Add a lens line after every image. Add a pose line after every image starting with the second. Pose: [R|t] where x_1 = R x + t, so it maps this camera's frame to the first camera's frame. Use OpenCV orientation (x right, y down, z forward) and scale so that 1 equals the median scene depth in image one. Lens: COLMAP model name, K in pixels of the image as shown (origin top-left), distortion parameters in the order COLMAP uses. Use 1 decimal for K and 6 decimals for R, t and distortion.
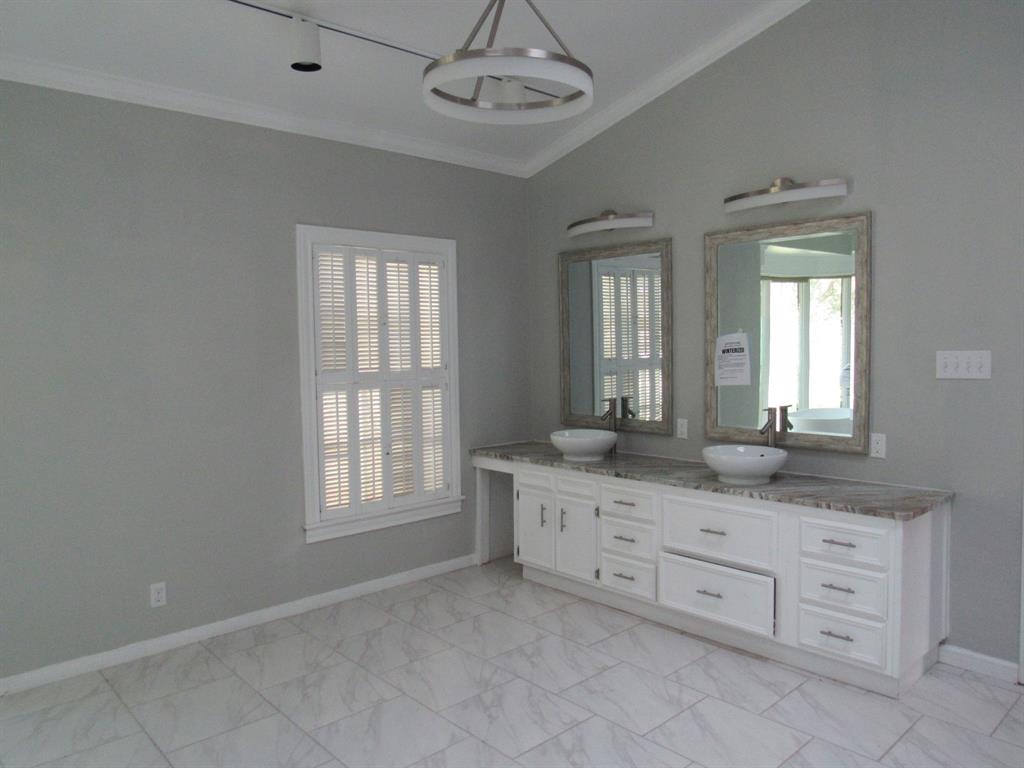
lens RADIAL K [[735.2, 0, 512.0], [0, 735.2, 384.0], [0, 0, 1]] dist [-0.012677, 0.001393]
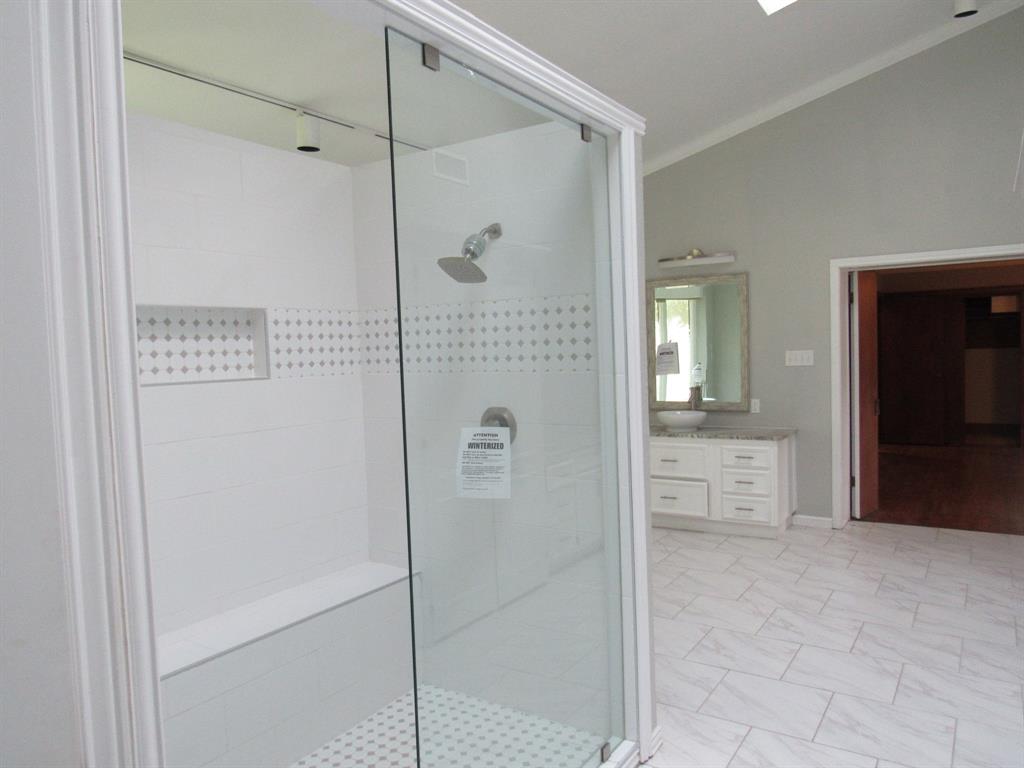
lens RADIAL K [[722.6, 0, 512.0], [0, 722.6, 384.0], [0, 0, 1]] dist [-0.007702, 0.002706]
pose [[0.972404, -0.027583, 0.231667, -0.458053], [0.030556, 0.999490, -0.009255, 0.029973], [-0.231293, 0.016079, 0.972751, -0.535333]]
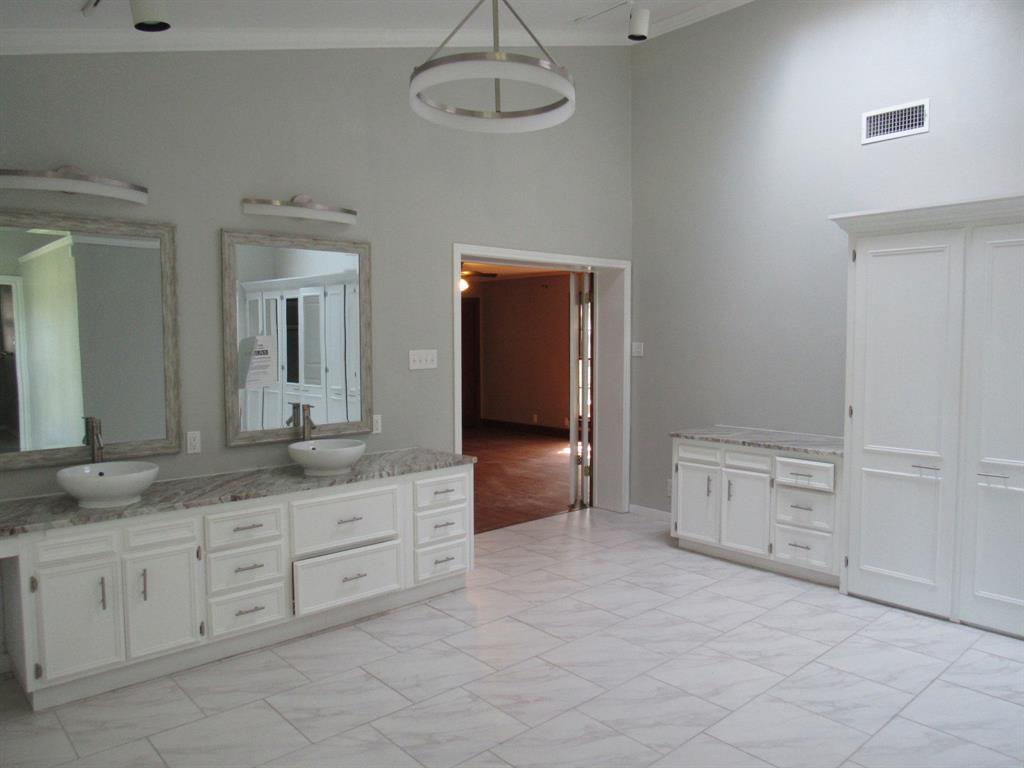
lens RADIAL K [[735.2, 0, 512.0], [0, 735.2, 384.0], [0, 0, 1]] dist [-0.012677, 0.001393]
pose [[0.017795, -0.053524, 0.998408, -0.790390], [0.060330, 0.996804, 0.052363, -0.040222], [-0.998020, 0.059302, 0.020967, 0.729599]]
